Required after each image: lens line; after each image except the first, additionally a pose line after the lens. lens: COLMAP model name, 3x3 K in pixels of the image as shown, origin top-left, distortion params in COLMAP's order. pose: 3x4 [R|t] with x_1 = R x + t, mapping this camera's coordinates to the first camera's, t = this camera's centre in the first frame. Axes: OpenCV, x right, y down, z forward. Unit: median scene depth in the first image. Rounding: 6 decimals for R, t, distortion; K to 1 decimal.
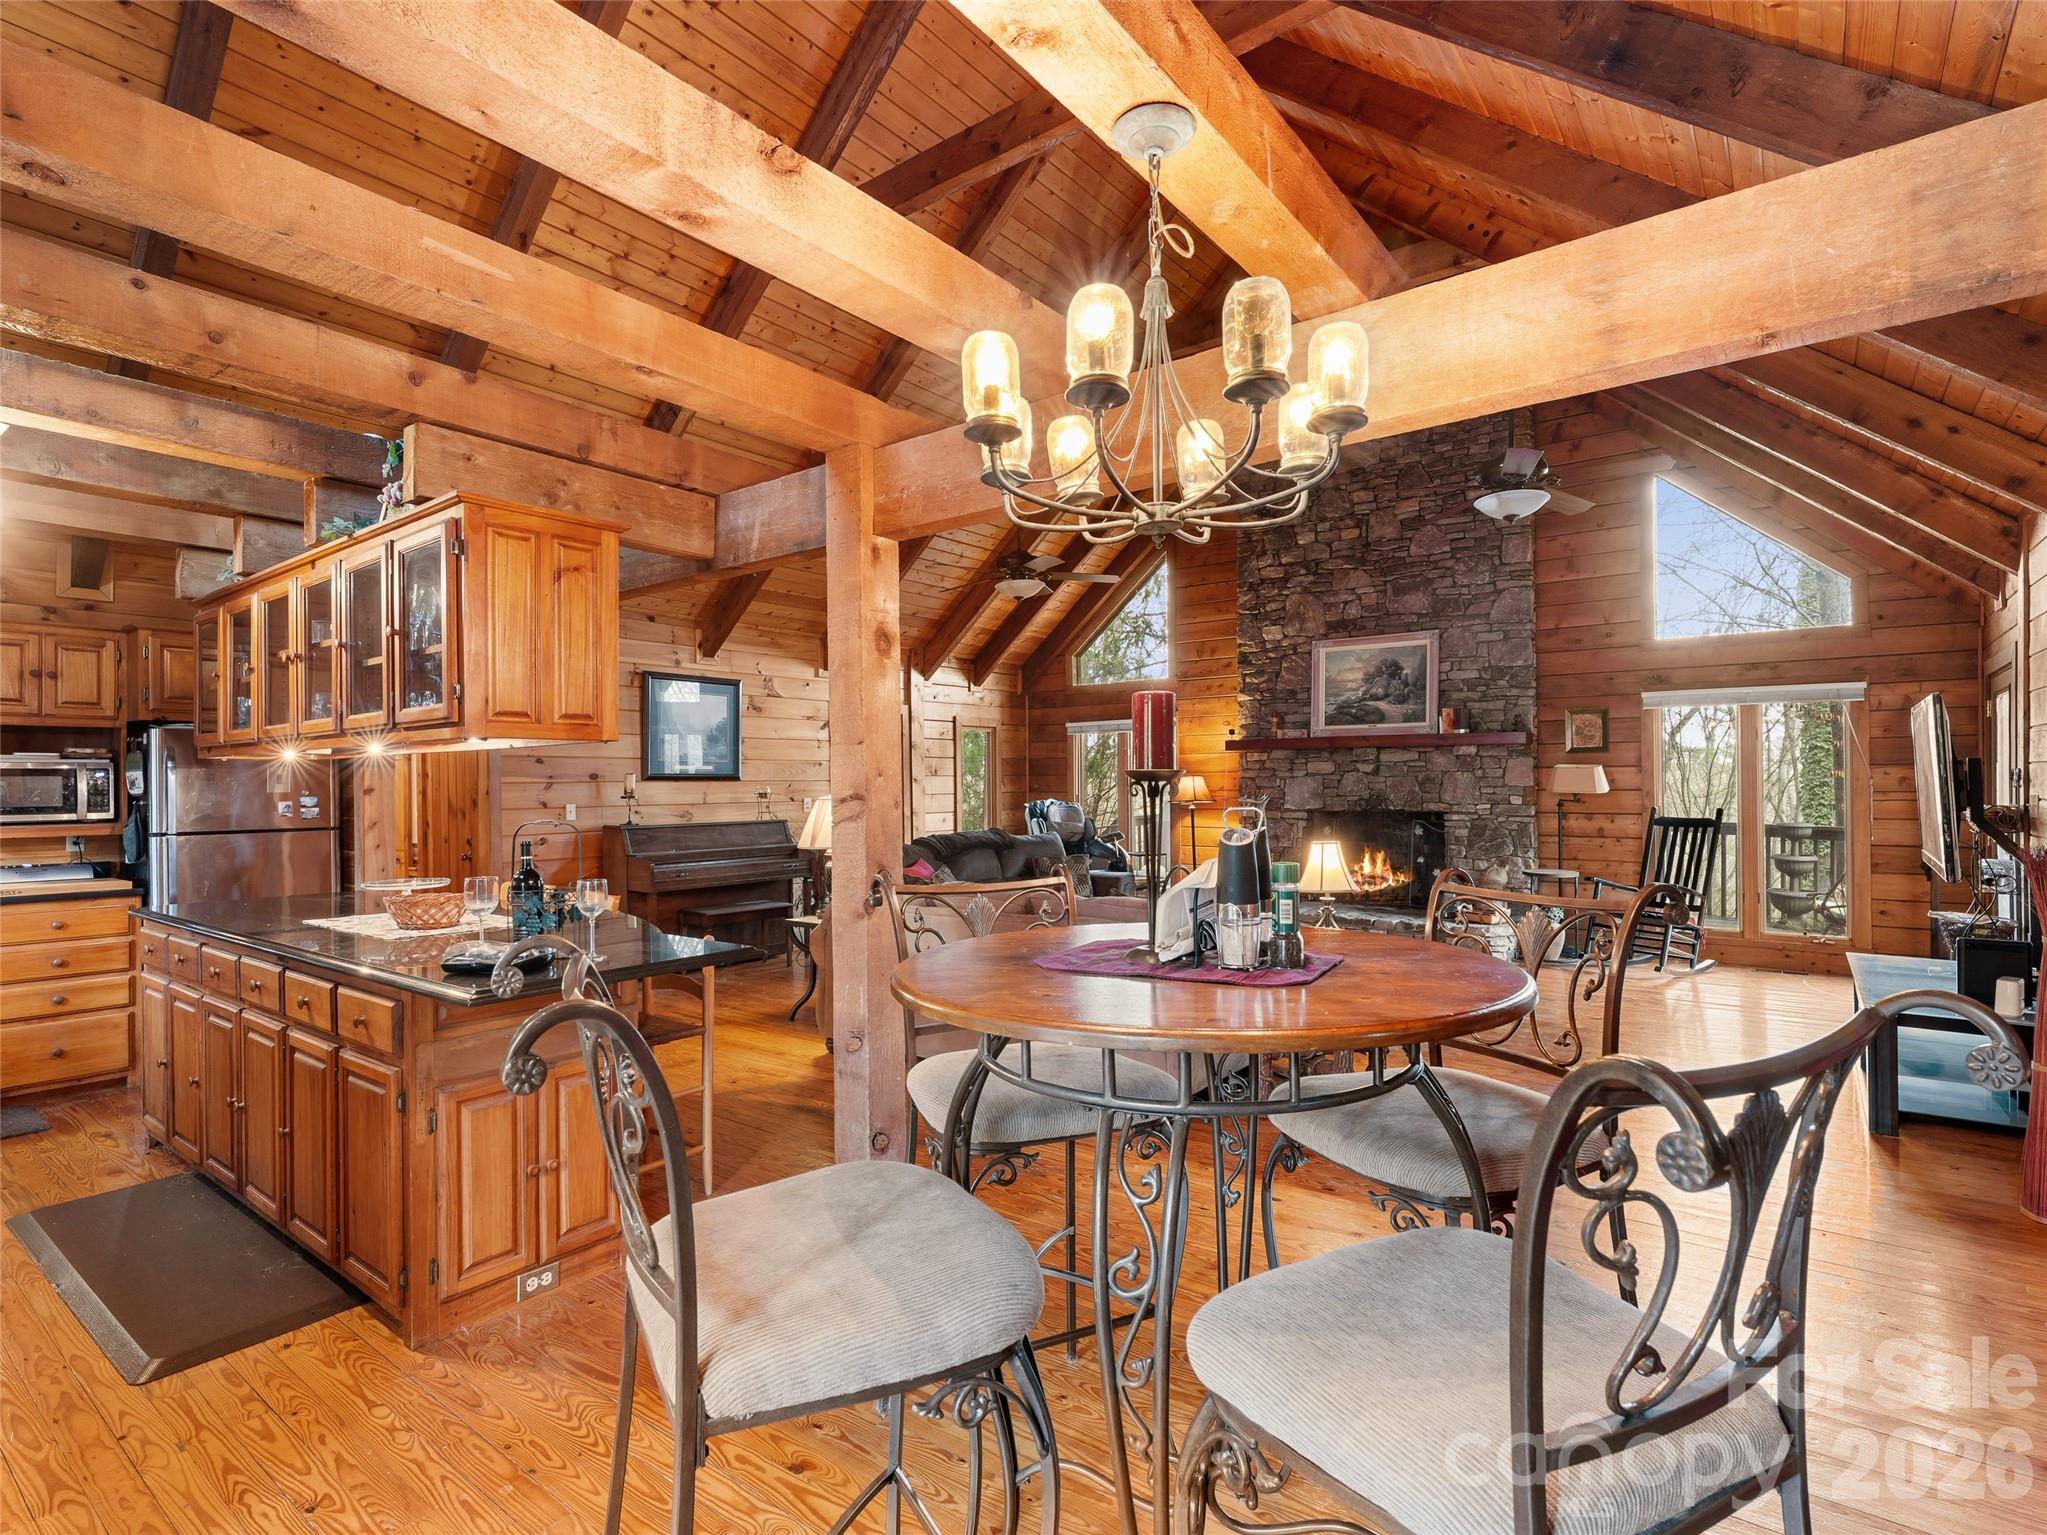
lens RADIAL K [[1030.0, 0, 1029.4], [0, 1030.0, 778.7], [0, 0, 1]] dist [-0.002718, -0.000123]
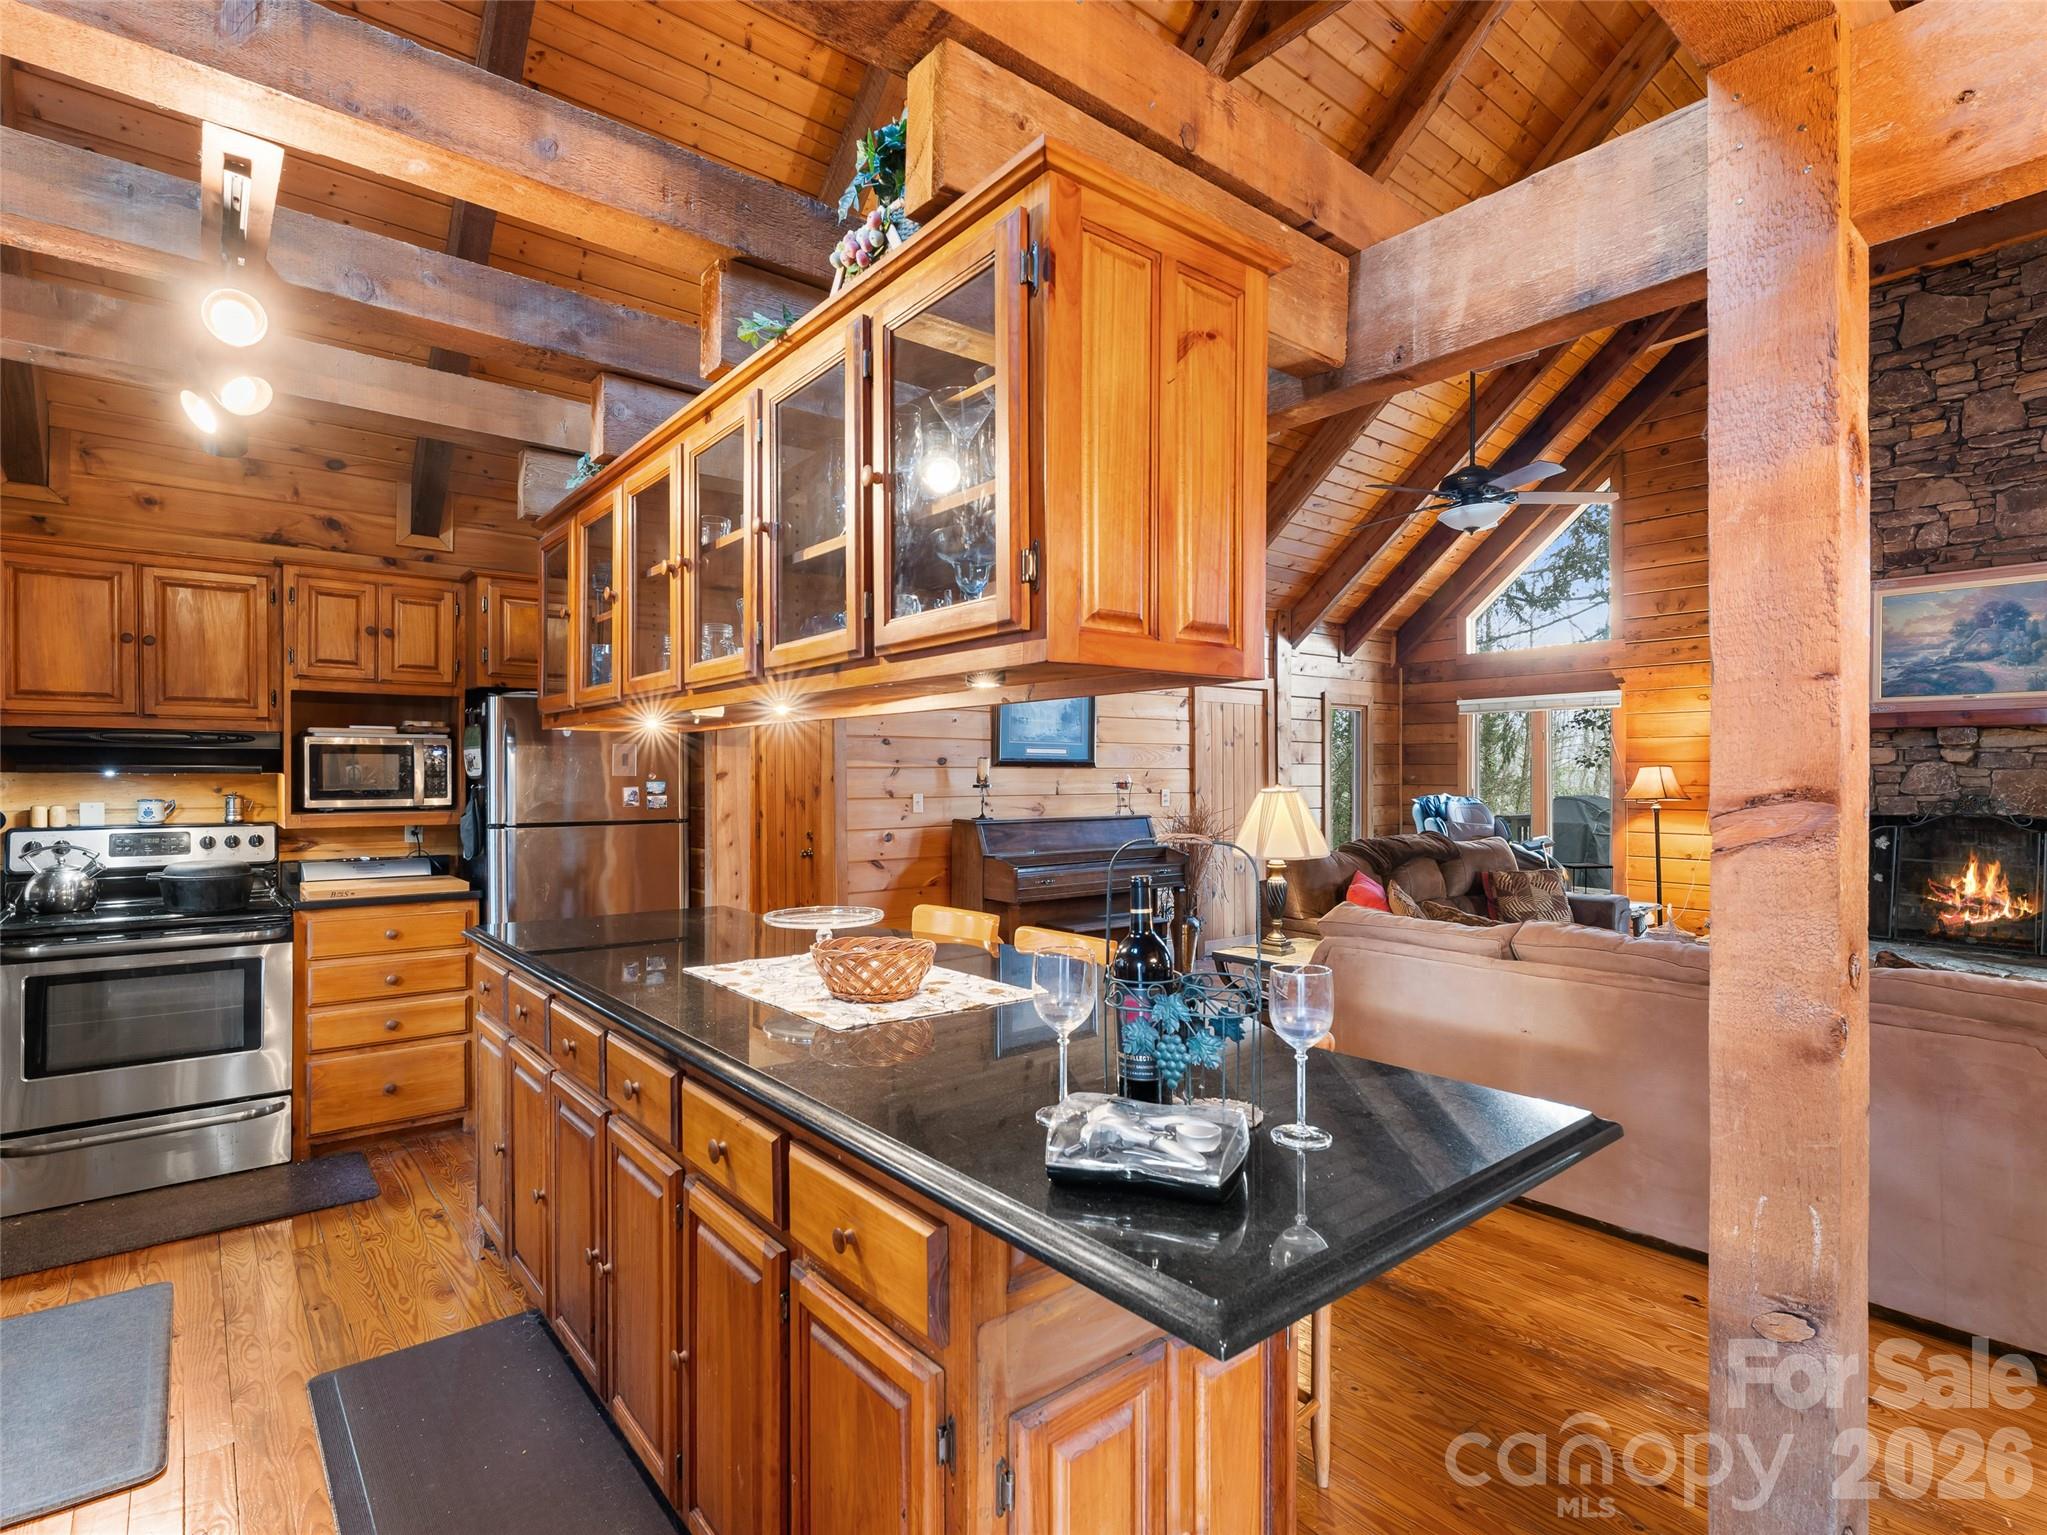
lens RADIAL K [[1030.0, 0, 1025.9], [0, 1030.0, 774.3], [0, 0, 1]] dist [-0.002718, -0.000123]
pose [[0.973905, 0.008469, -0.226799, -0.153258], [-0.007457, 0.999958, 0.005316, 0.003447], [0.226834, -0.003486, 0.973927, 0.181059]]
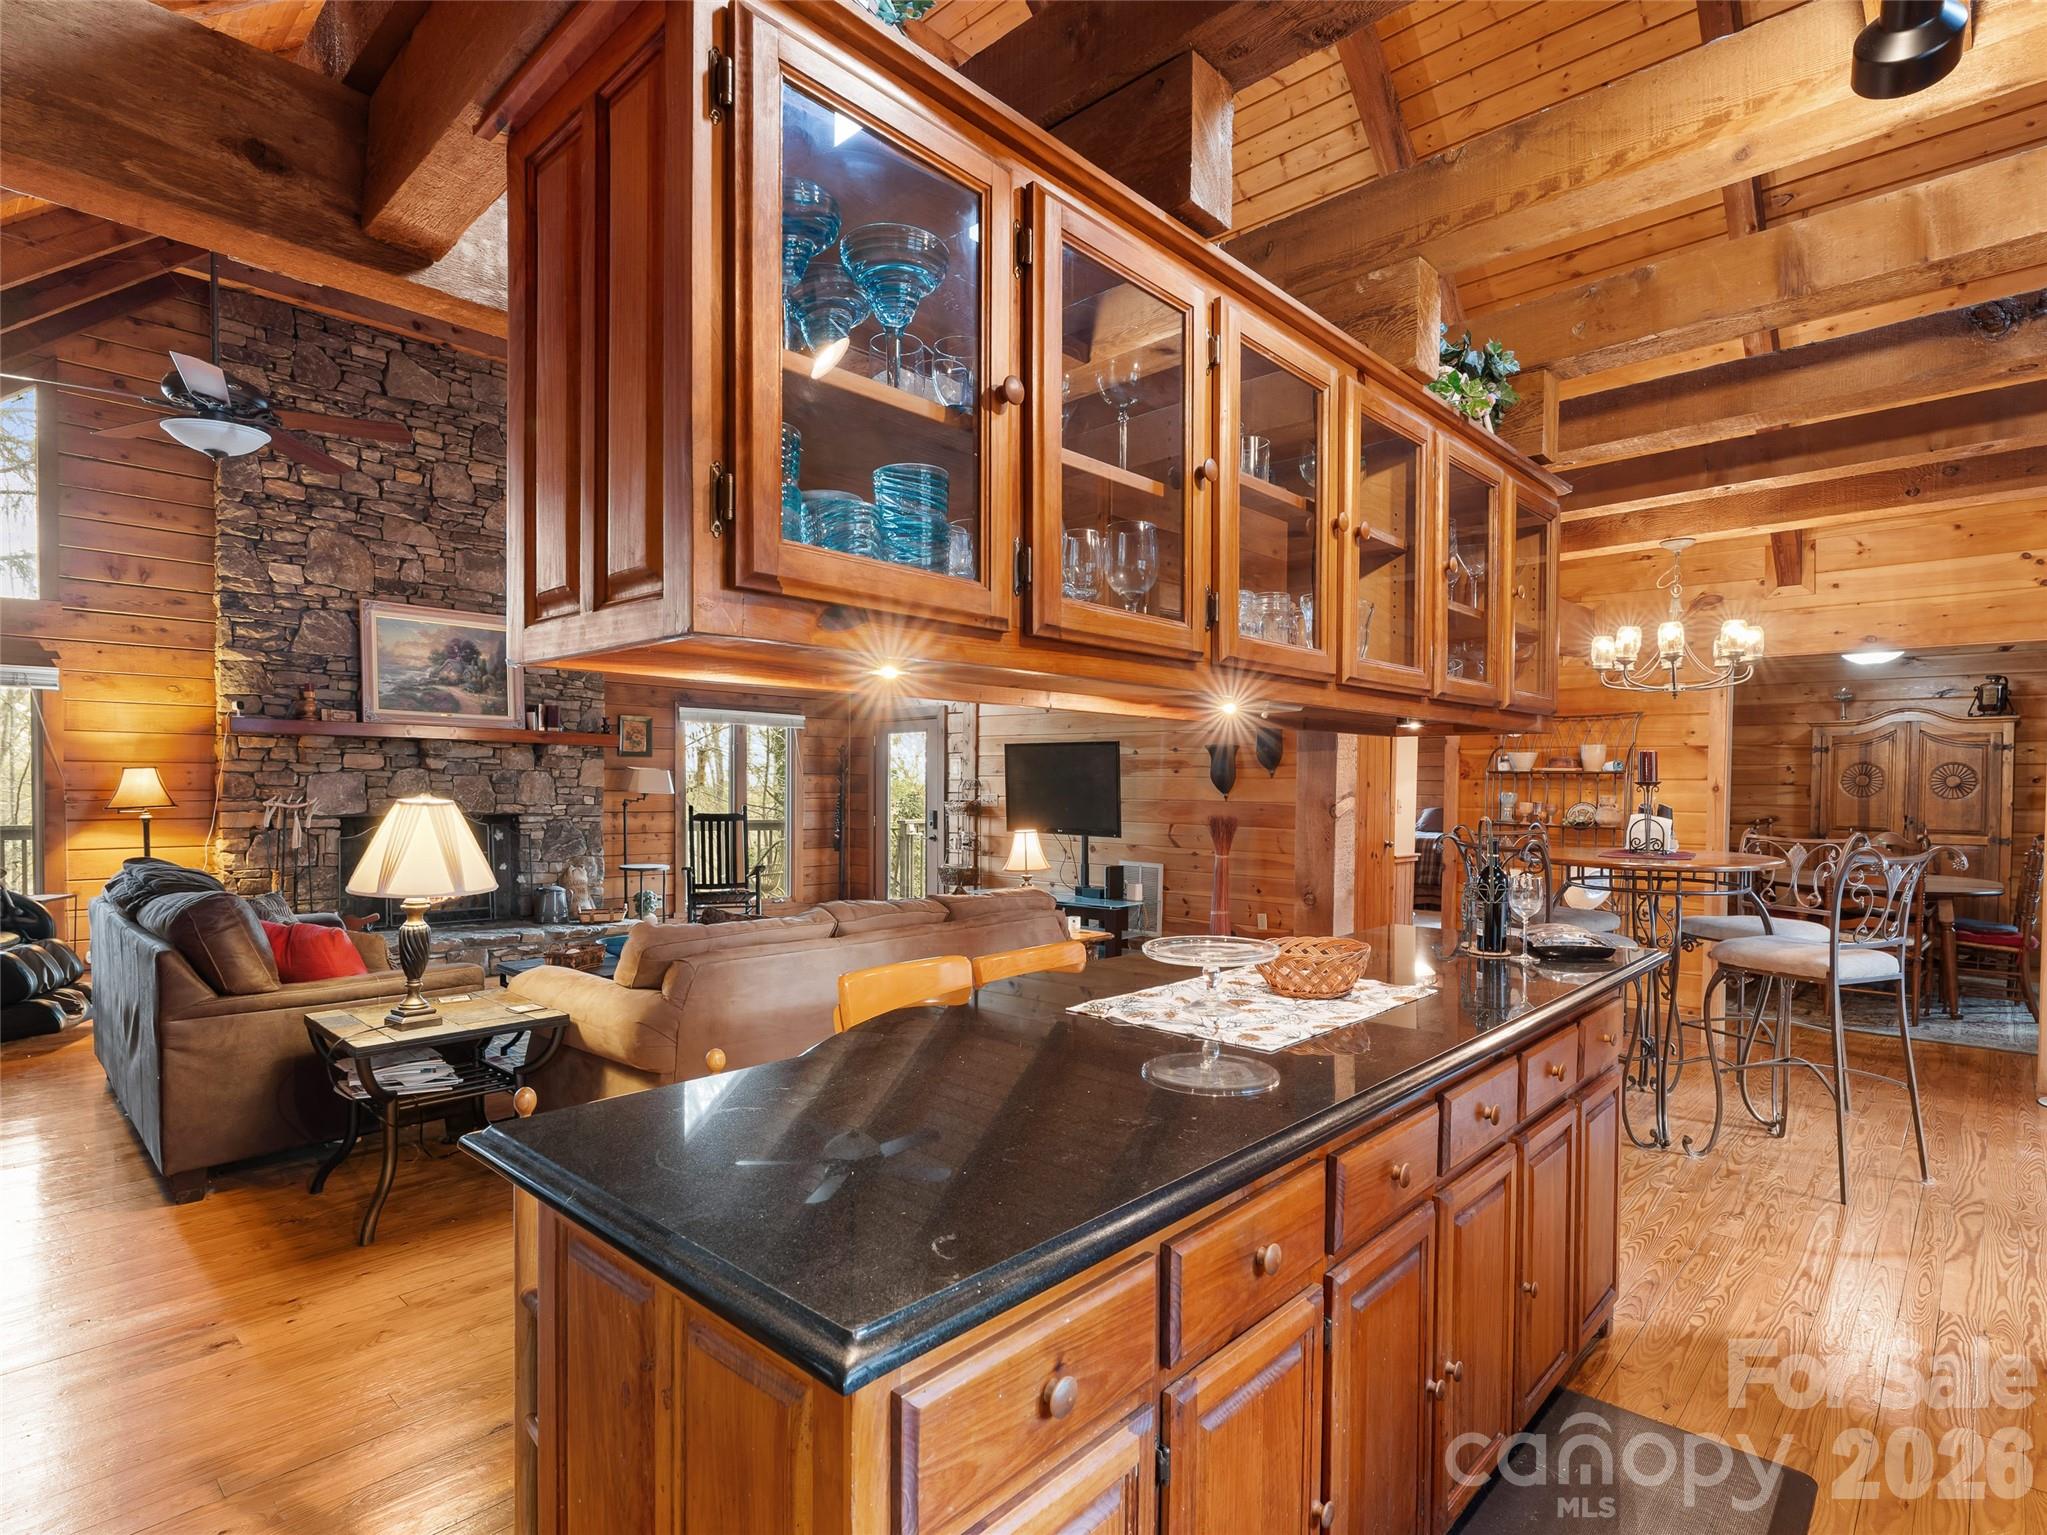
lens RADIAL K [[1030.0, 0, 1032.1], [0, 1030.0, 810.7], [0, 0, 1]] dist [-0.002718, -0.000123]
pose [[0.091093, -0.015757, 0.995718, -0.521074], [-0.010971, 0.999798, 0.016825, 0.009248], [-0.995782, -0.012457, 0.090902, 0.482762]]
